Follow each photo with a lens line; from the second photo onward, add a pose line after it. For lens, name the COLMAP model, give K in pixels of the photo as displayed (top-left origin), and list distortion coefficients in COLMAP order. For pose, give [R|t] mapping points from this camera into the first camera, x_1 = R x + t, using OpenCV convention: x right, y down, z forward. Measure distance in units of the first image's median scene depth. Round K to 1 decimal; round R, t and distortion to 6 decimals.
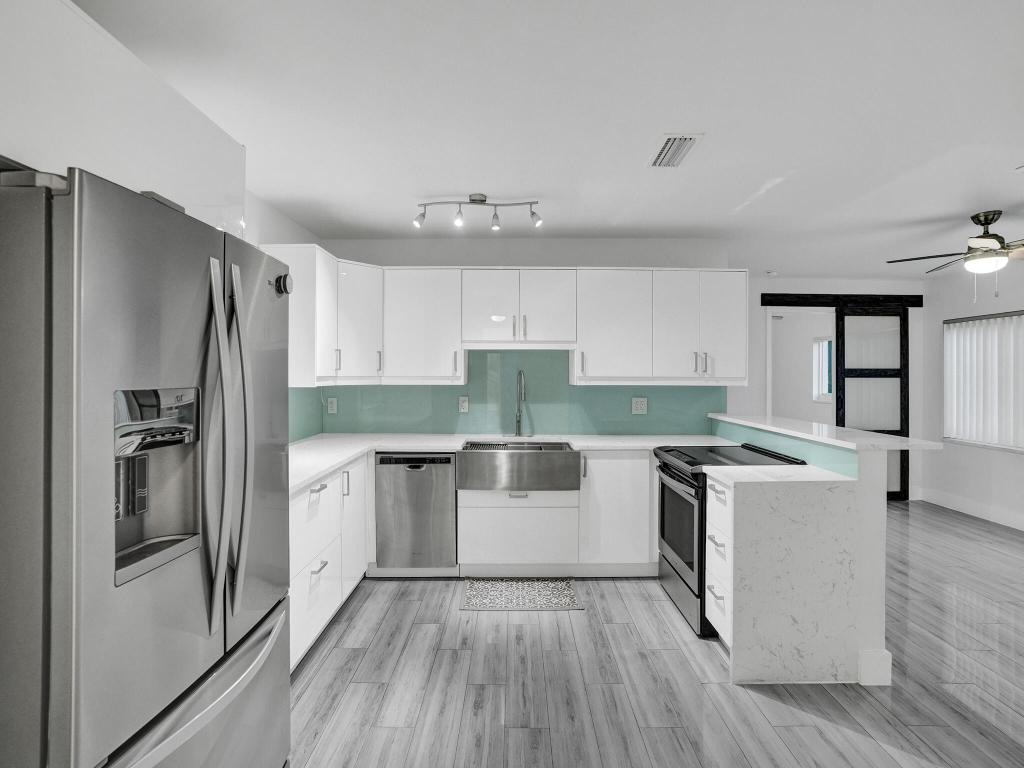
lens RADIAL K [[483.7, 0, 514.1], [0, 483.7, 373.3], [0, 0, 1]] dist [-0.049829, 0.022521]
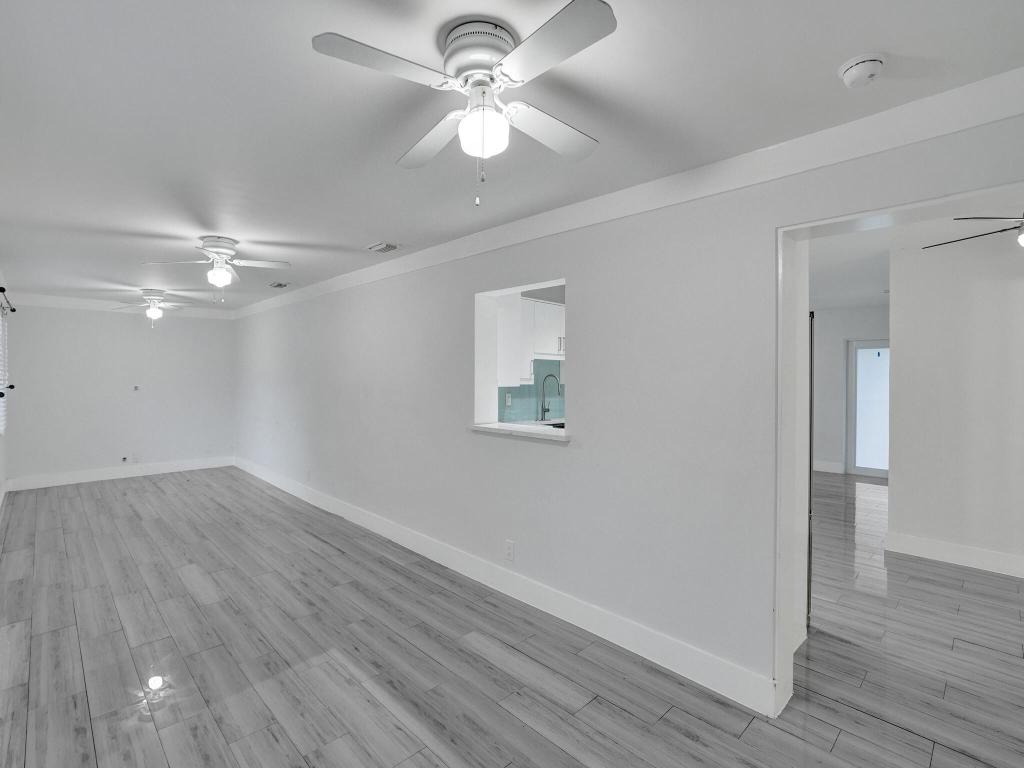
lens RADIAL K [[486.2, 0, 517.9], [0, 486.2, 383.9], [0, 0, 1]] dist [-0.049954, 0.022297]
pose [[0.711583, -0.003545, 0.702593, -1.278574], [-0.006092, 0.999919, 0.011215, 0.007592], [-0.702576, -0.012261, 0.711503, 0.041903]]
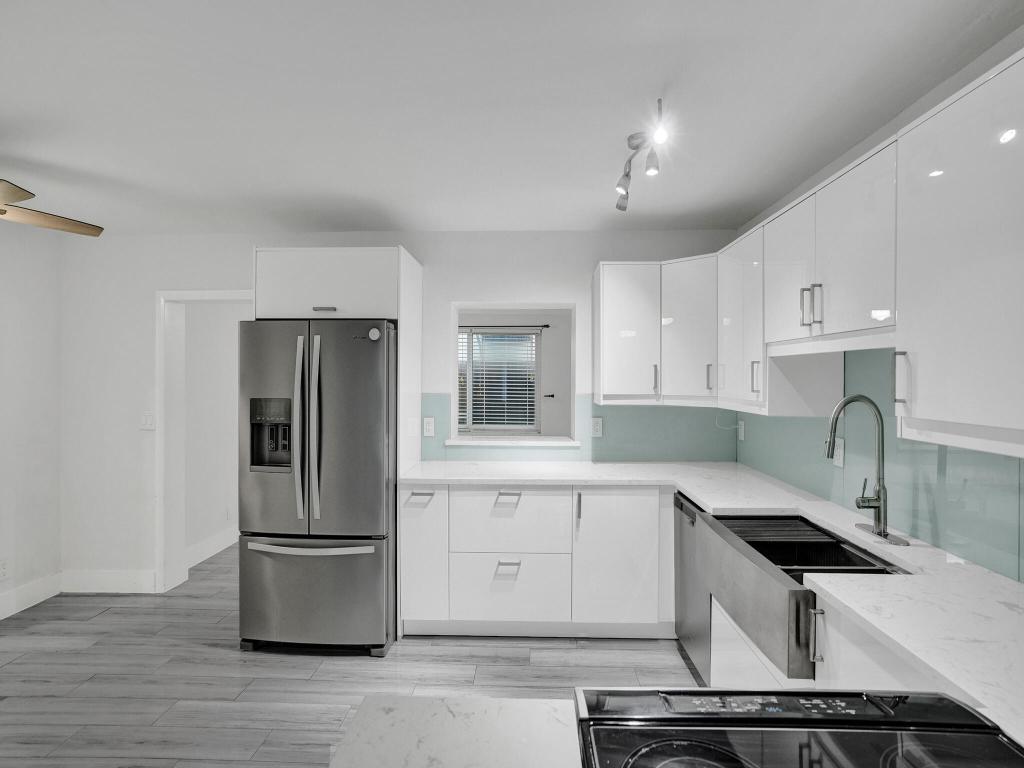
lens RADIAL K [[516.5, 0, 517.0], [0, 516.5, 378.9], [0, 0, 1]] dist [-0.045964, 0.030687]
pose [[-0.032396, 0.002449, -0.999472, 0.622138], [-0.002025, 0.999995, 0.002516, -0.026677], [0.999473, 0.002105, -0.032390, 0.807110]]
